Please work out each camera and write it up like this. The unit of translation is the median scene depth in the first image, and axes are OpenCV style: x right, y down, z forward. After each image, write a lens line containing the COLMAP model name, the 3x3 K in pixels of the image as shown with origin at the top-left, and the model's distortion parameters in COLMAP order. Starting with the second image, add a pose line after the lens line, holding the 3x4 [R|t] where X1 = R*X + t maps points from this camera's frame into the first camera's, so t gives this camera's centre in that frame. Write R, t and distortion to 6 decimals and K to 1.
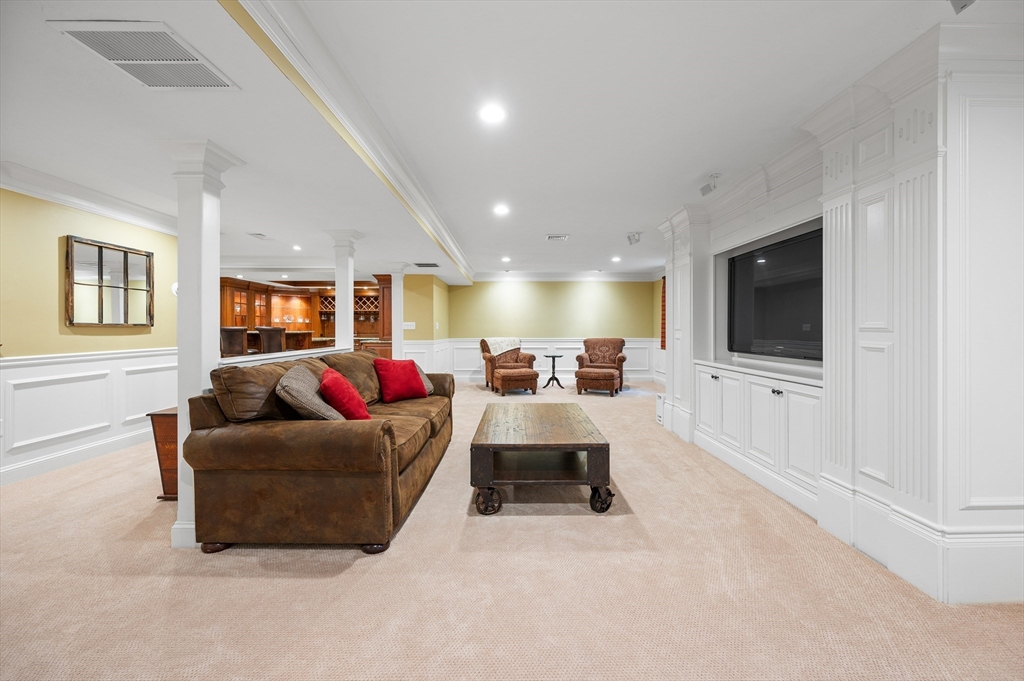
lens RADIAL K [[406.7, 0, 519.3], [0, 406.7, 331.8], [0, 0, 1]] dist [-0.001483, -0.000224]
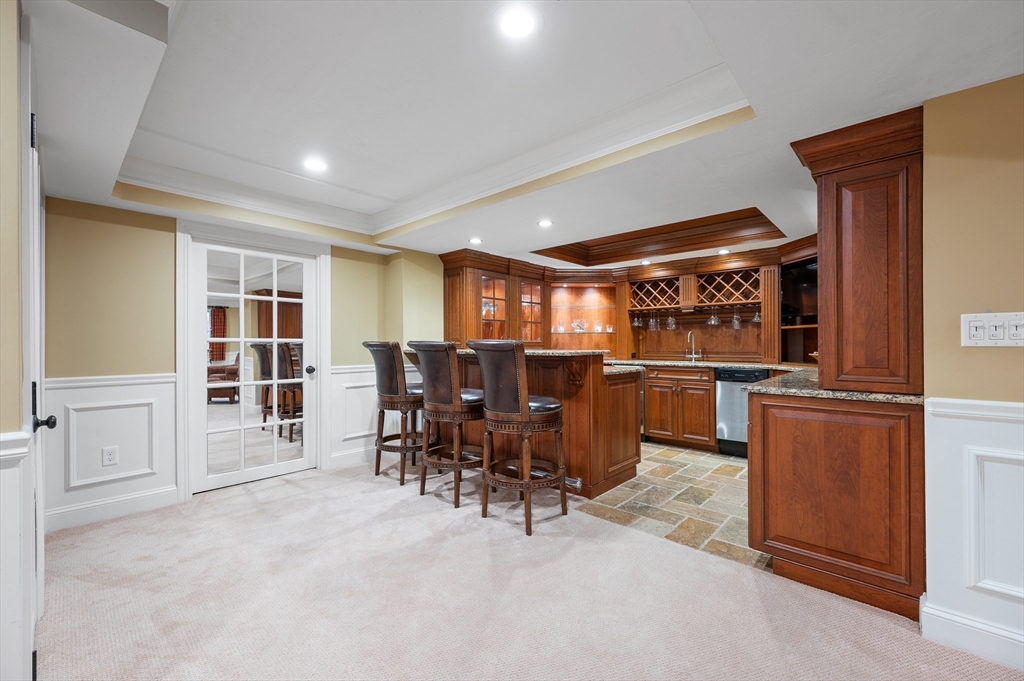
lens RADIAL K [[419.5, 0, 512.5], [0, 419.5, 342.9], [0, 0, 1]] dist [-0.000632, -0.000058]
pose [[0.725642, -0.004537, -0.688058, -0.230838], [-0.000100, 0.999978, -0.006700, -0.004908], [0.688073, 0.004931, 0.725625, 0.508459]]
